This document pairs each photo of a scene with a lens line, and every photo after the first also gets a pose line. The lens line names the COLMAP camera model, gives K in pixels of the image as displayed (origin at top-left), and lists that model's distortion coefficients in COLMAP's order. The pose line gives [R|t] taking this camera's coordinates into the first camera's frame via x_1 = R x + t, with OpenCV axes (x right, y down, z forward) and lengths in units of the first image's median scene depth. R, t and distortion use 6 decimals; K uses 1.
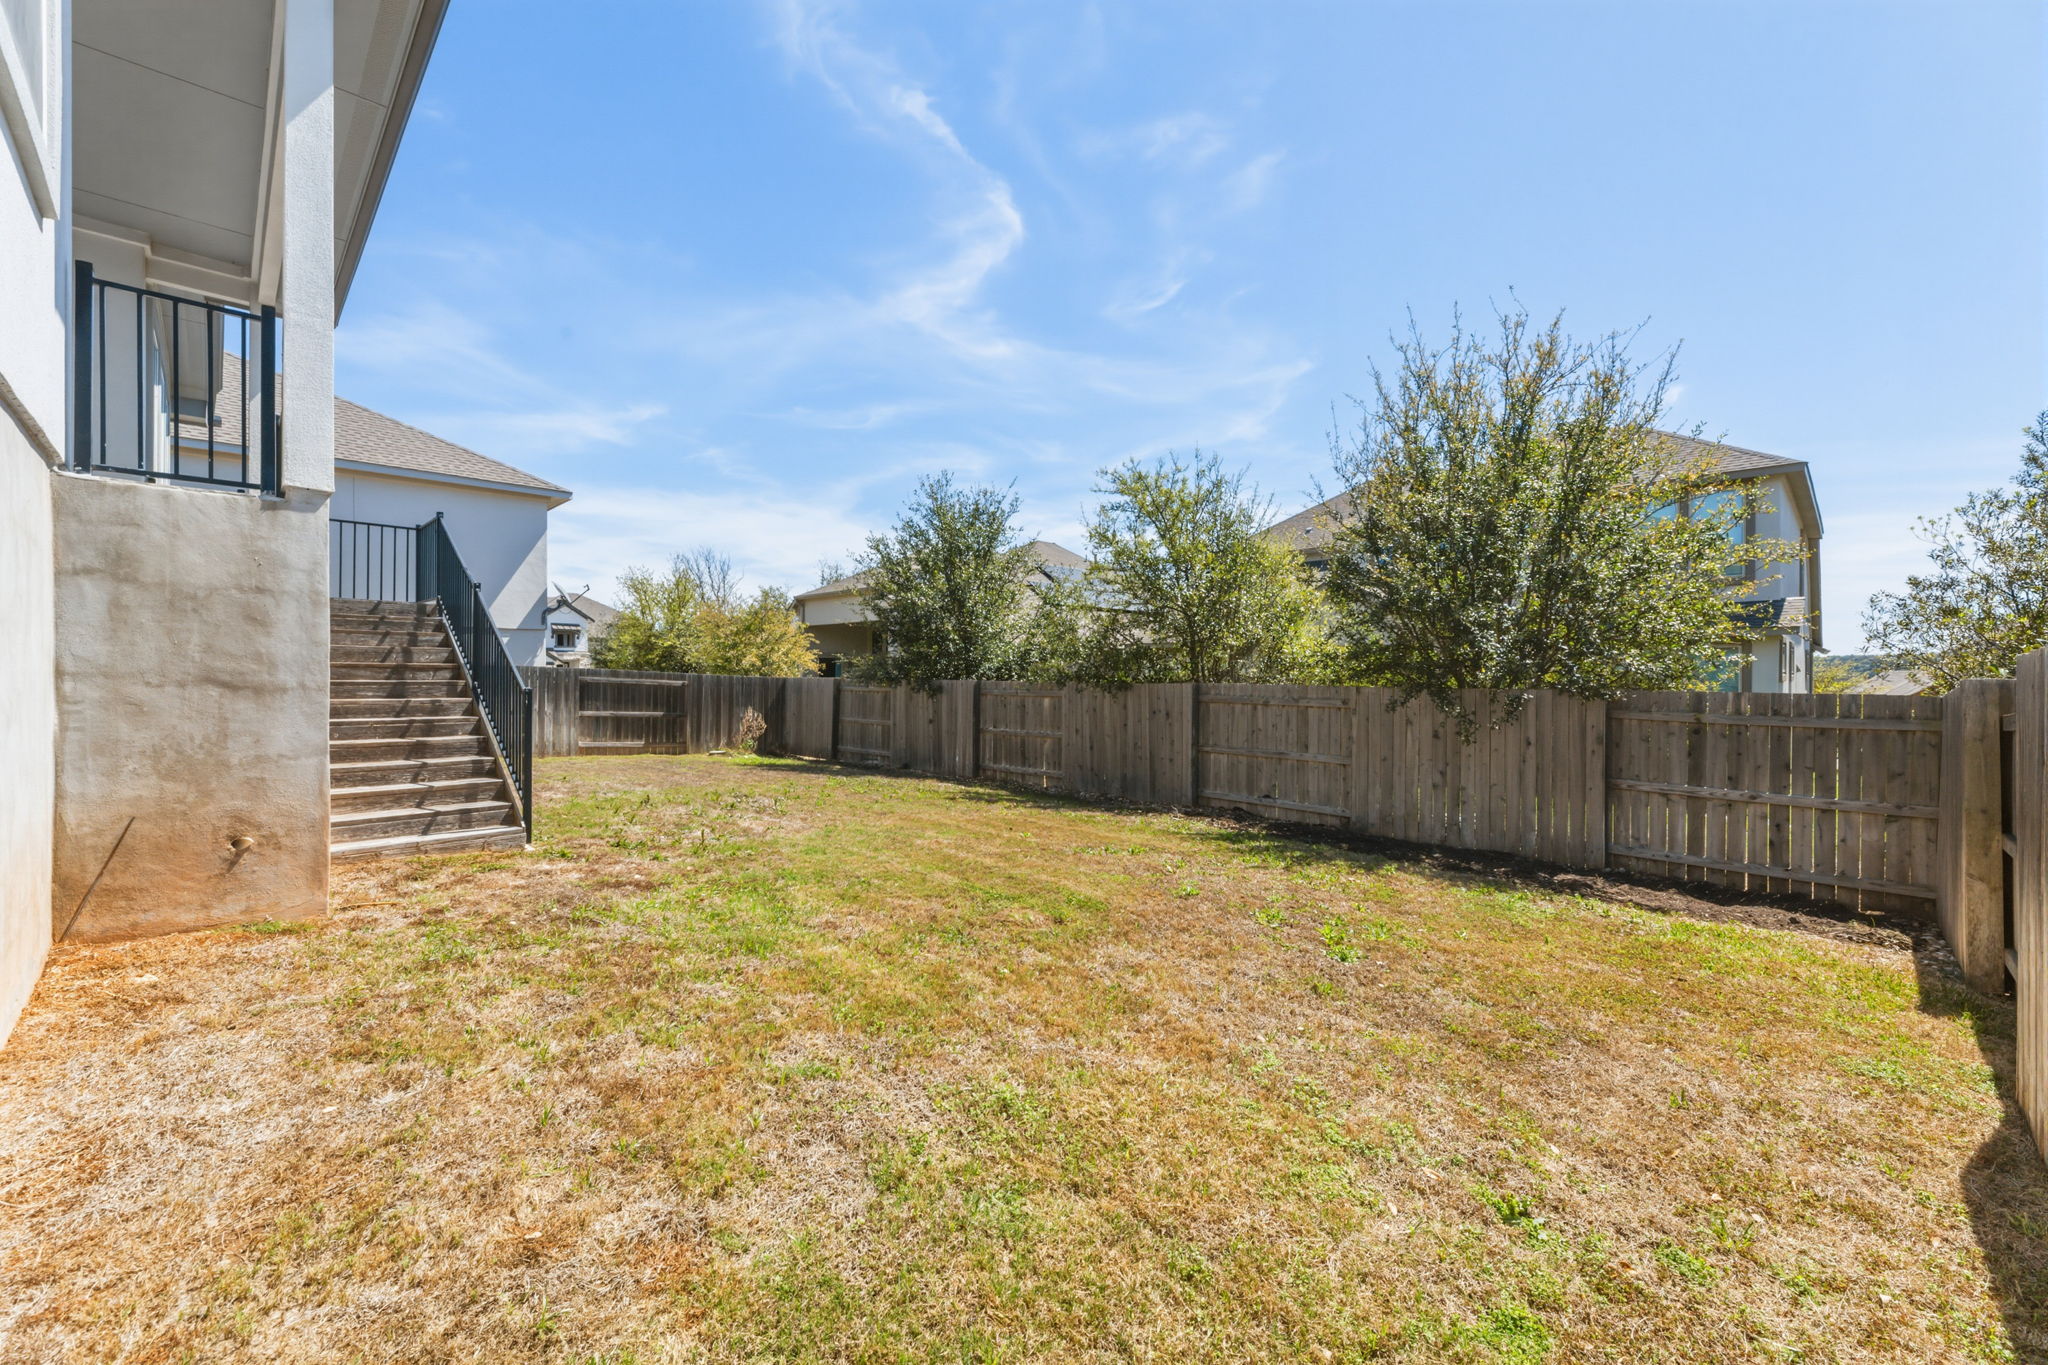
lens RADIAL K [[819.3, 0, 1029.1], [0, 819.3, 678.3], [0, 0, 1]] dist [0.000267, -0.000572]
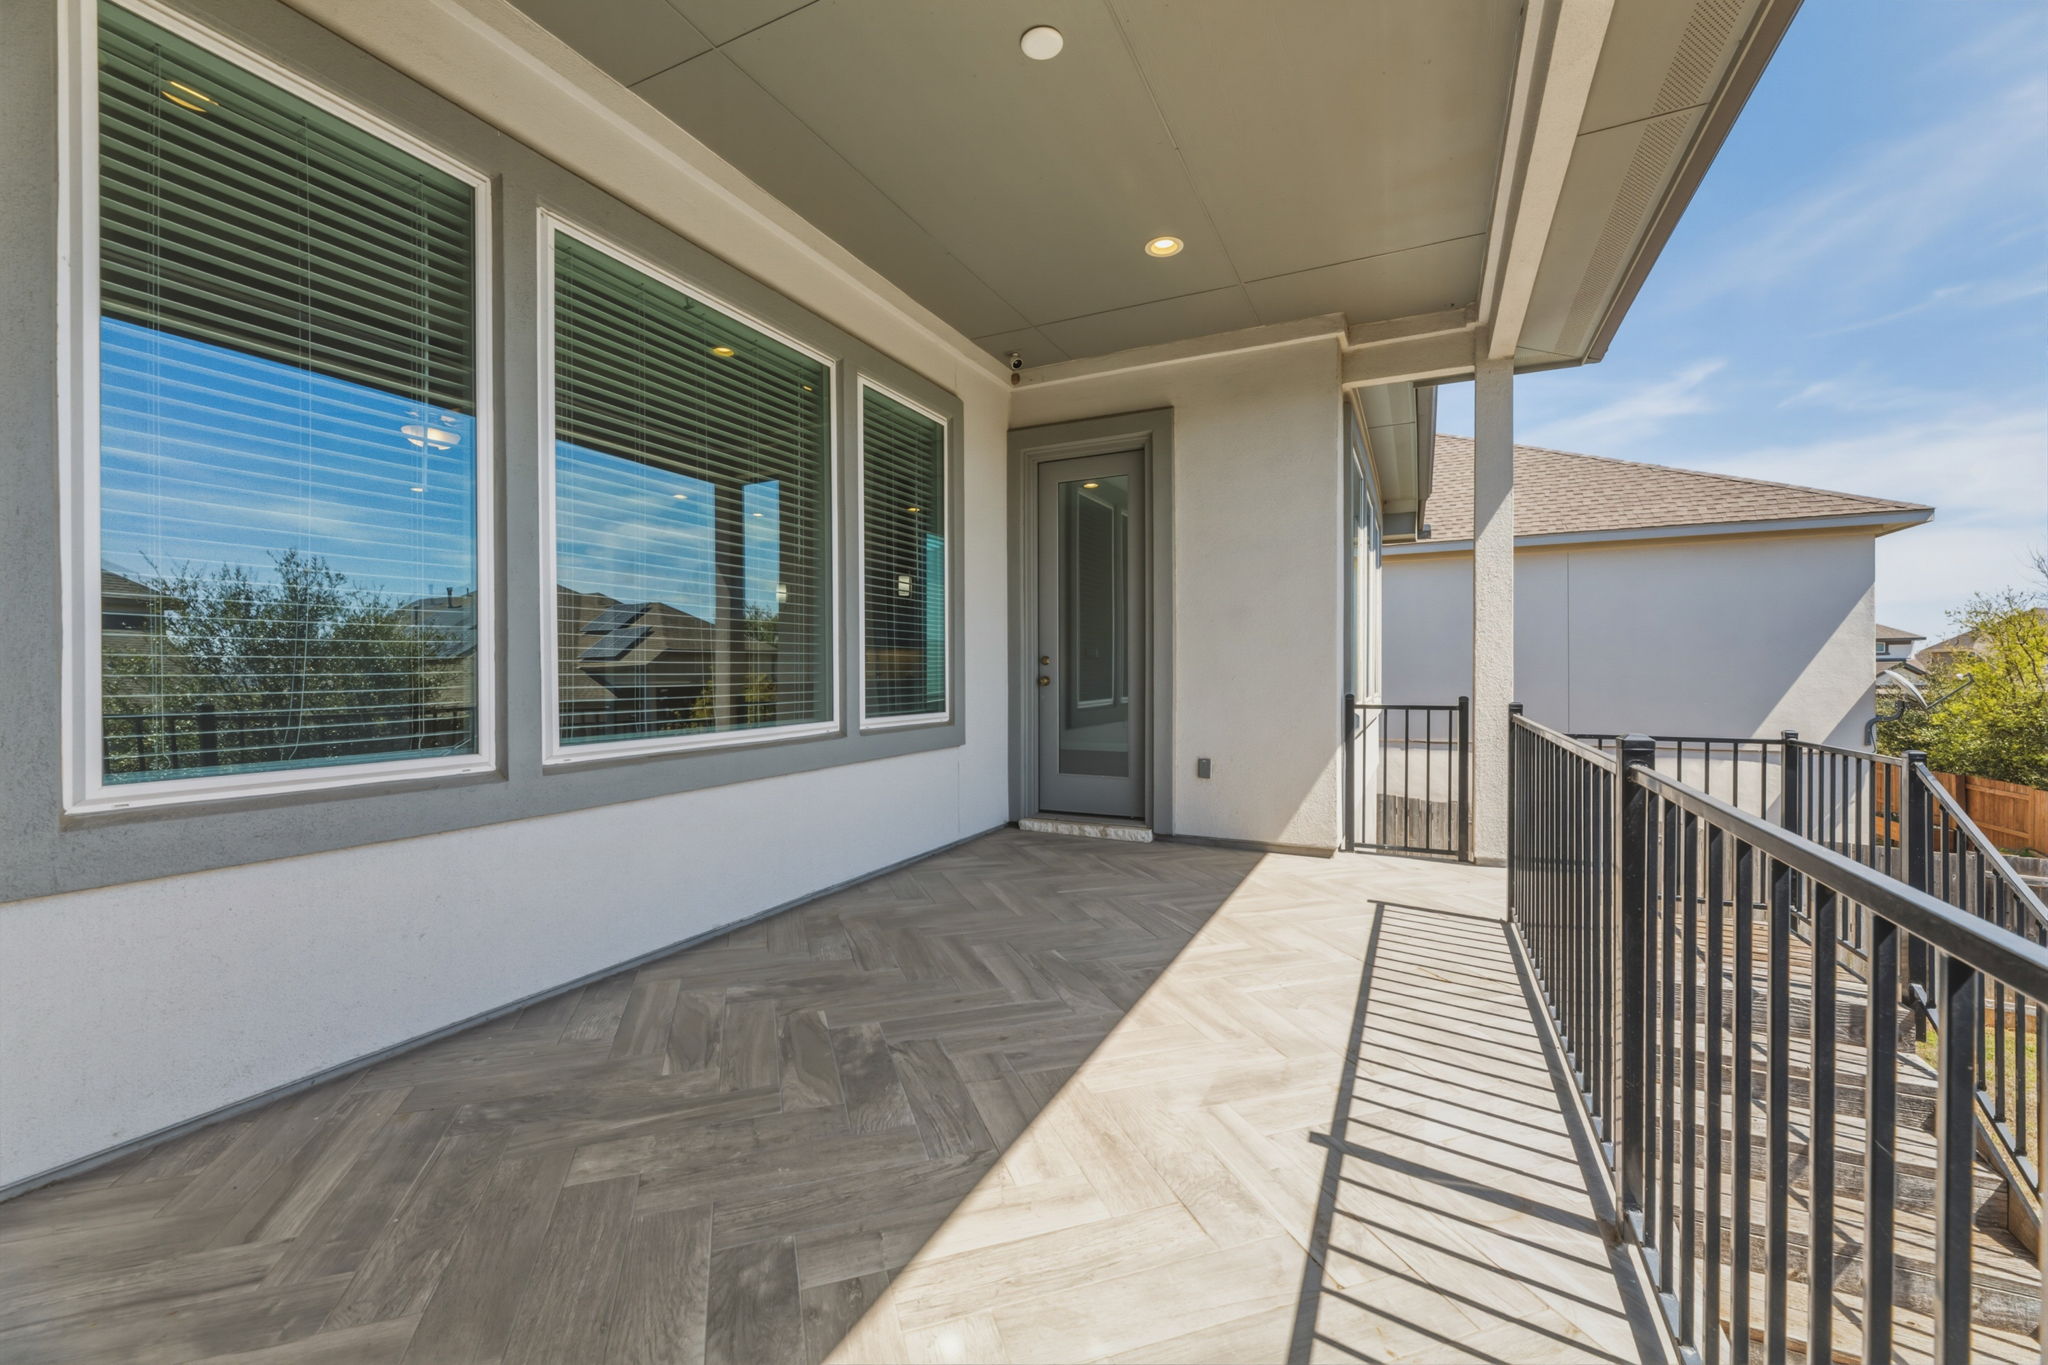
lens RADIAL K [[819.3, 0, 1029.1], [0, 819.3, 678.3], [0, 0, 1]] dist [0.000267, -0.000572]
pose [[0.337974, 0.006132, -0.941136, -0.516070], [0.001439, 0.999974, 0.007033, -0.243654], [0.941154, -0.003731, 0.337956, 0.511429]]
